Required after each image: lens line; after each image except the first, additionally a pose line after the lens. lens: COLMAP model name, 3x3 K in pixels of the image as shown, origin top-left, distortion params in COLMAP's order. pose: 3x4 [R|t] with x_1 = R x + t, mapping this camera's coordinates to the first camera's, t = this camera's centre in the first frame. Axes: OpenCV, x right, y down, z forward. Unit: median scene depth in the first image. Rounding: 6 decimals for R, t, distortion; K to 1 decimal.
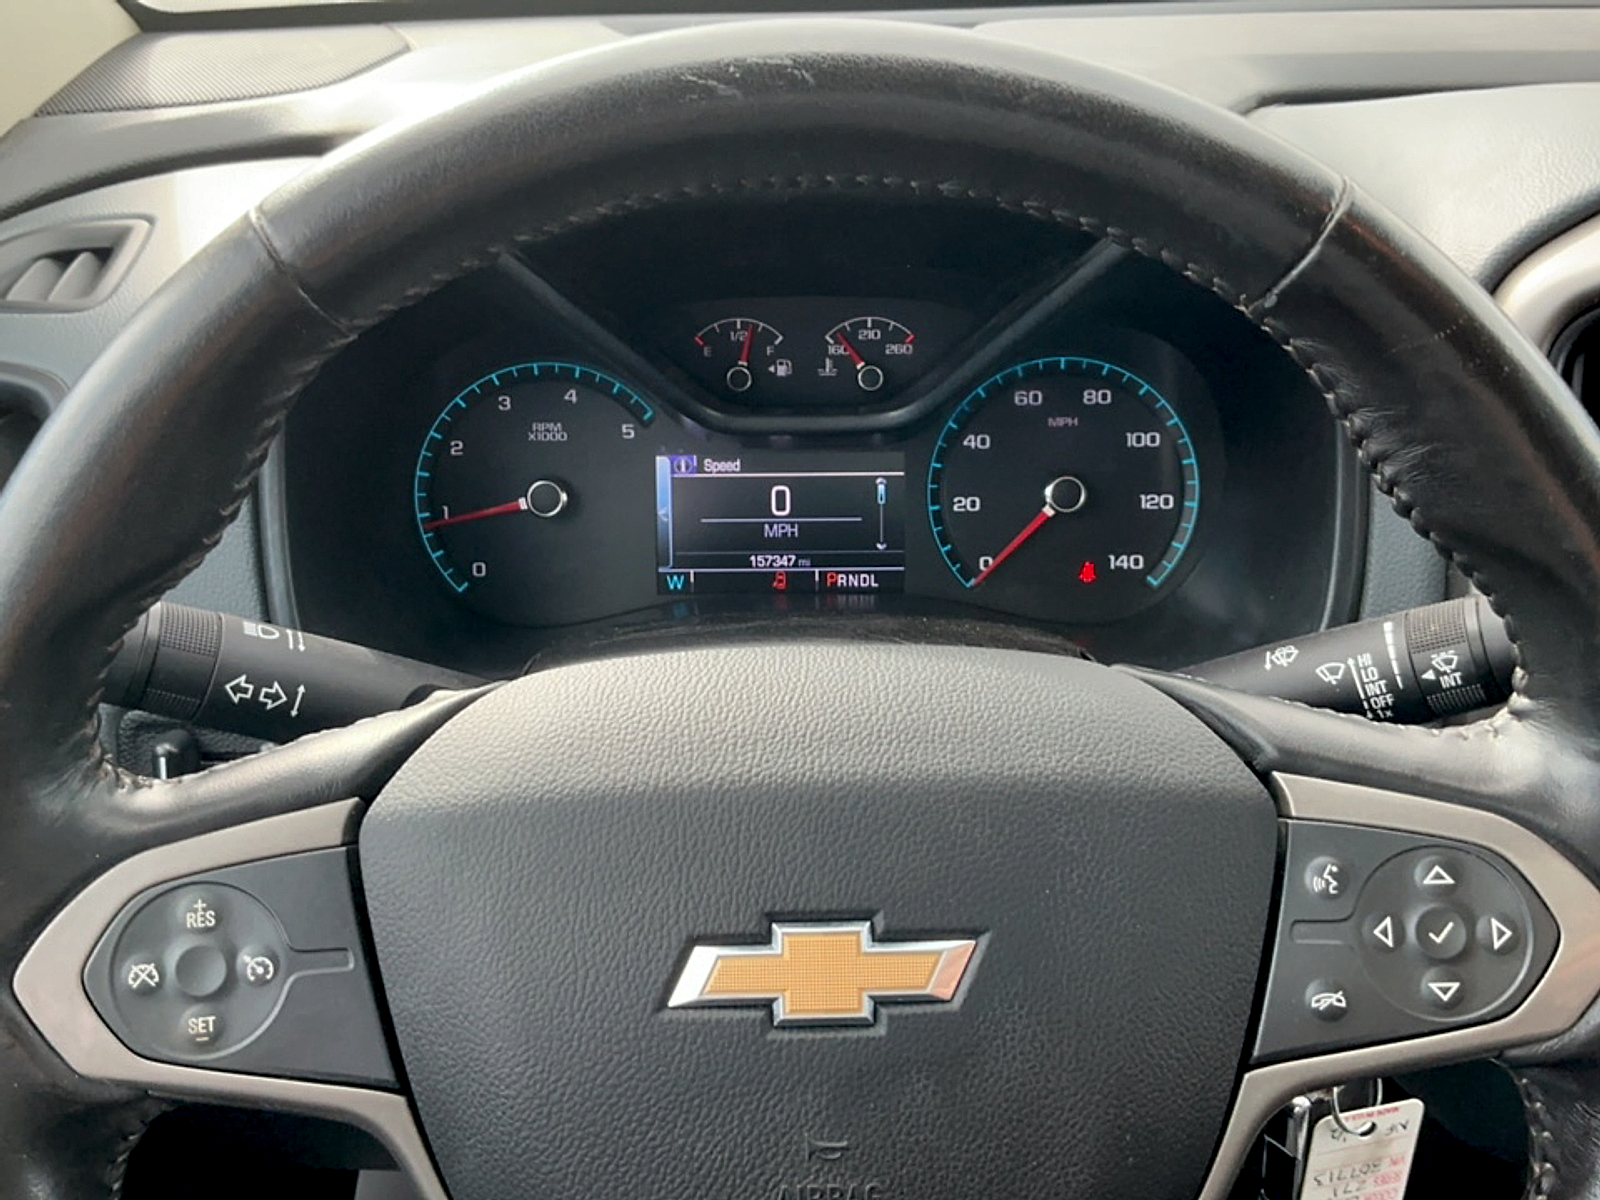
lens RADIAL K [[1707.3, 0, 800.3], [0, 1707.3, 593.5], [0, 0, 1]] dist [0.142514, -0.290136]
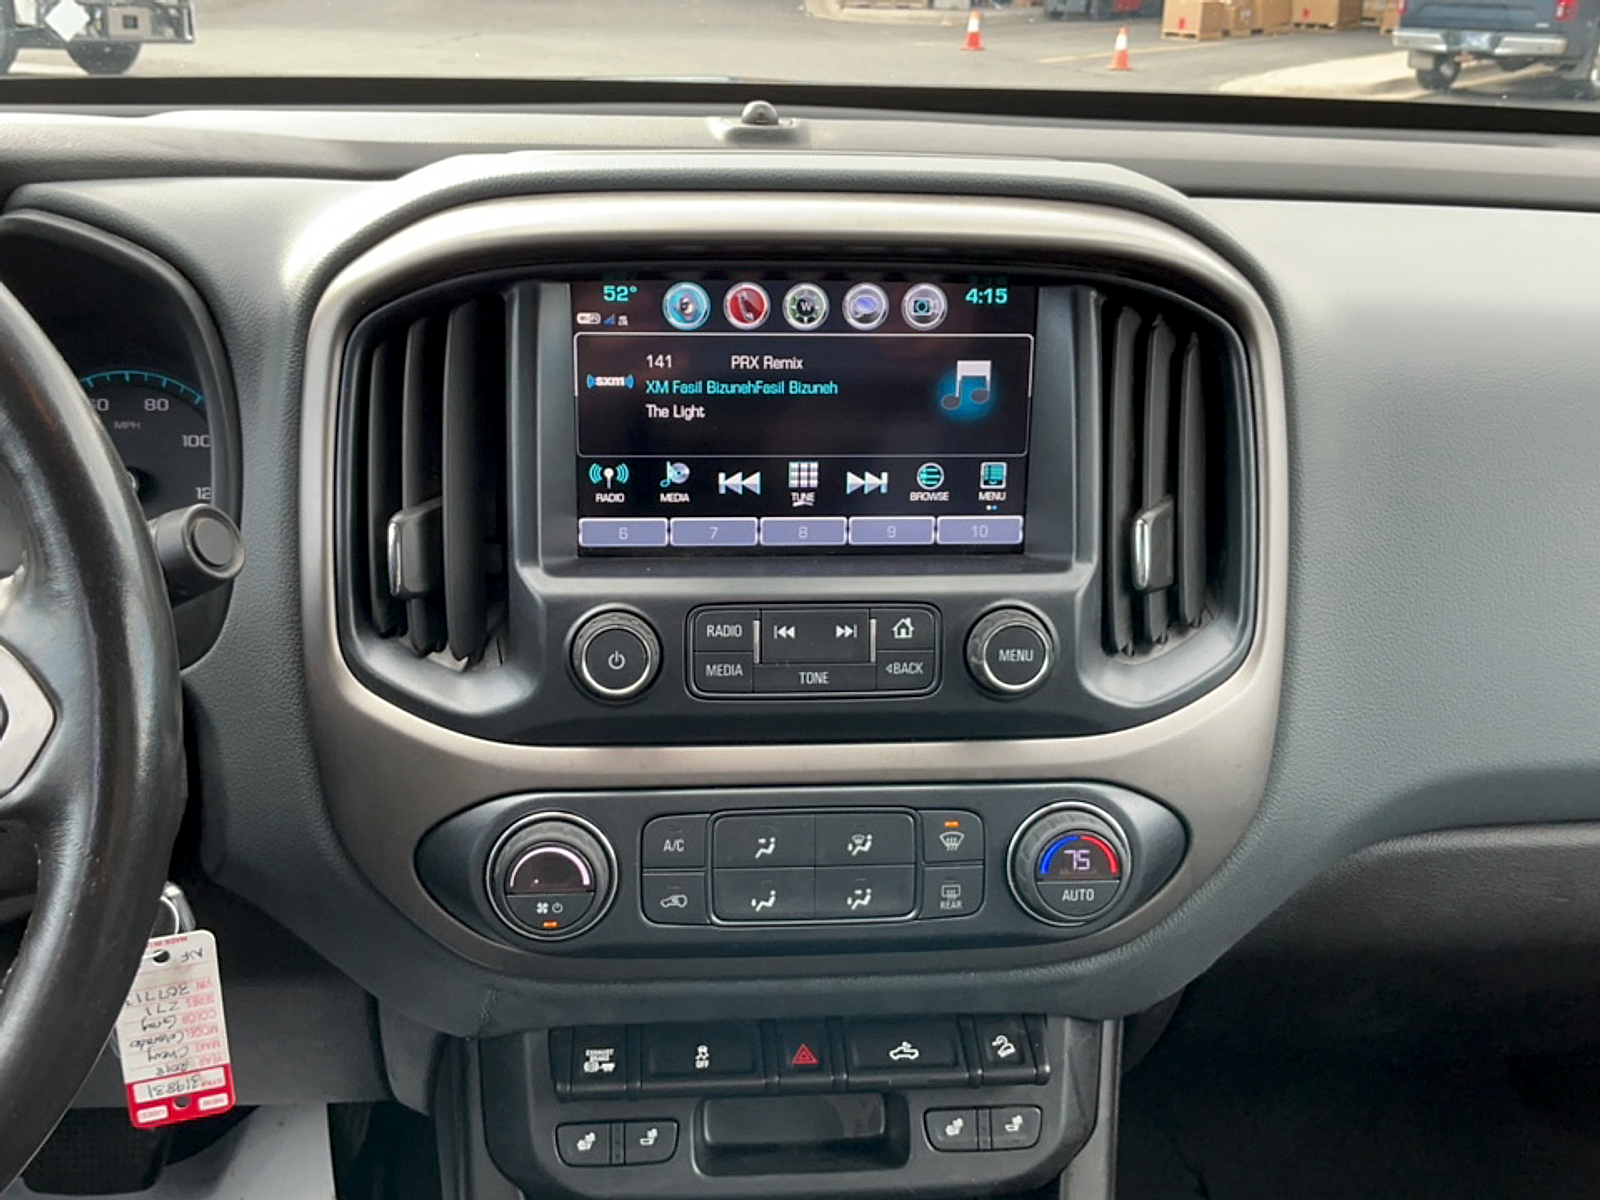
lens RADIAL K [[1707.3, 0, 800.3], [0, 1707.3, 593.5], [0, 0, 1]] dist [0.142514, -0.290136]
pose [[0.996867, -0.000712, 0.079093, 0.745074], [0.007482, 0.996324, -0.085343, 0.173109], [-0.078742, 0.085667, 0.993207, -0.306006]]
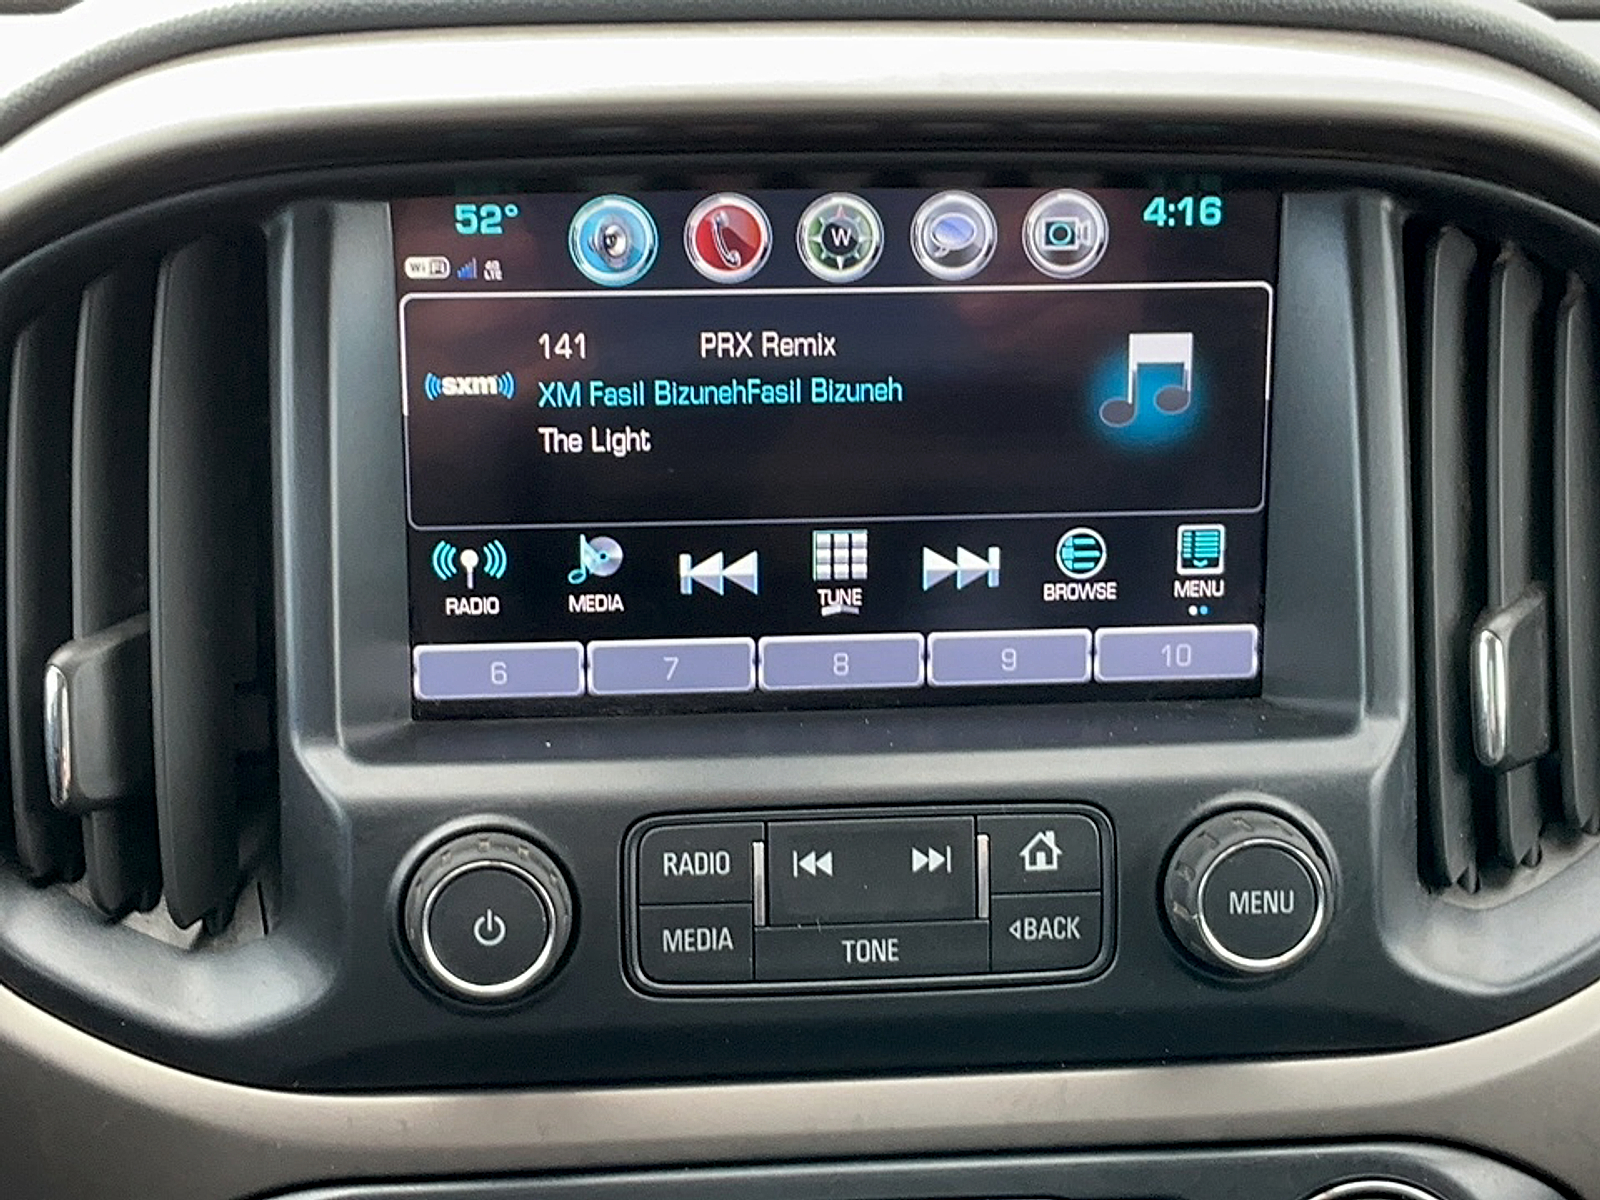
lens RADIAL K [[2863.3, 0, 800.0], [0, 2863.3, 600.0], [0, 0, 1]] dist [0.114479, 0.032083]
pose [[0.996333, -0.015456, 0.084149, 0.736811], [0.025192, 0.992942, -0.115891, 0.114367], [-0.081764, 0.117586, 0.989691, -0.127490]]
